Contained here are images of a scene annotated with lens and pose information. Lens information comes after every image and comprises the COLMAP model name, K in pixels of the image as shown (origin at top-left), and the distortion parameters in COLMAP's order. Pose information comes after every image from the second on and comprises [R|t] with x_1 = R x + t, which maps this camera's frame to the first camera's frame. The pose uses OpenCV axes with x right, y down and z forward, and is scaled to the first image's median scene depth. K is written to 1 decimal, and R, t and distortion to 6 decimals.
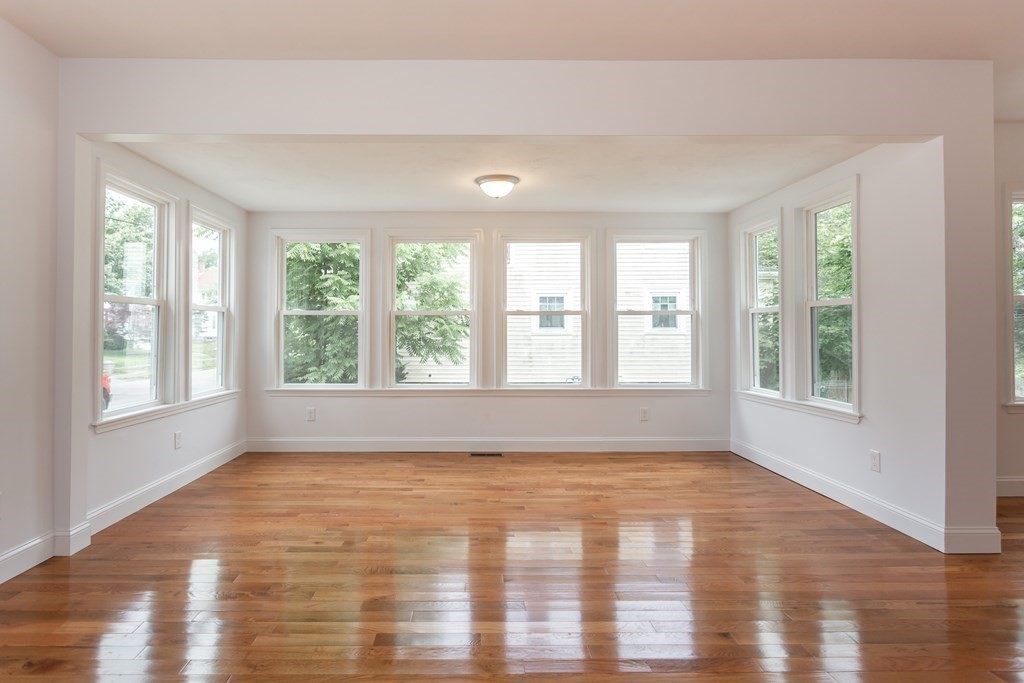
lens RADIAL K [[530.7, 0, 486.3], [0, 530.7, 317.9], [0, 0, 1]] dist [0.000265, 0.000186]
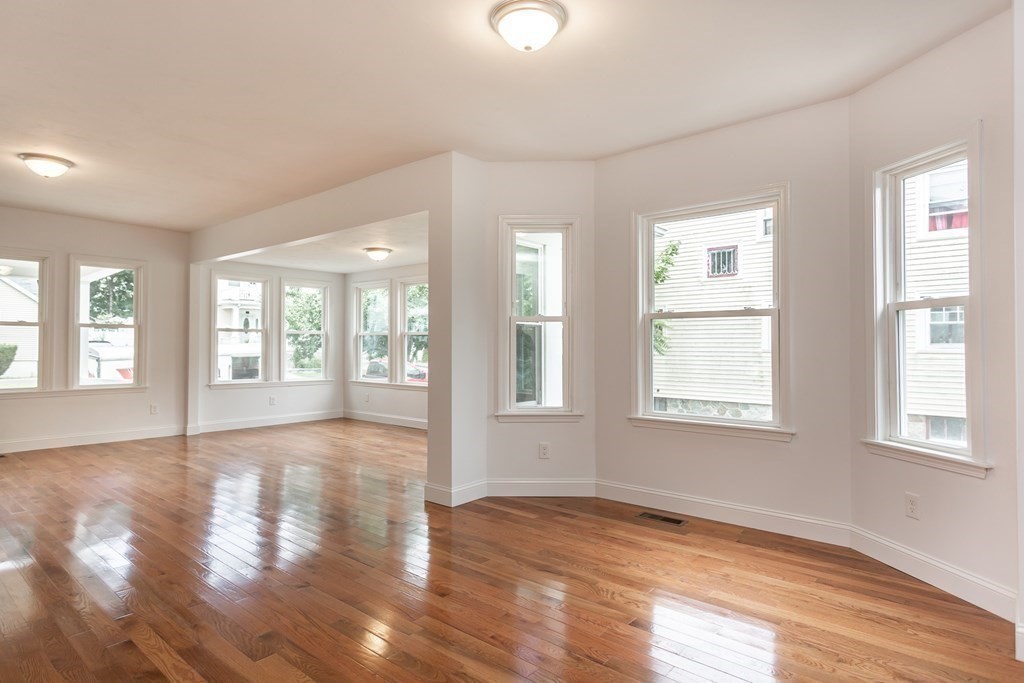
lens RADIAL K [[563.8, 0, 516.8], [0, 563.8, 343.7], [0, 0, 1]] dist [0.019113, 0.000501]
pose [[0.754009, 0.000122, -0.656864, 0.402666], [0.011750, 0.999837, 0.013673, 0.000556], [0.656759, -0.018027, 0.753885, 0.003490]]
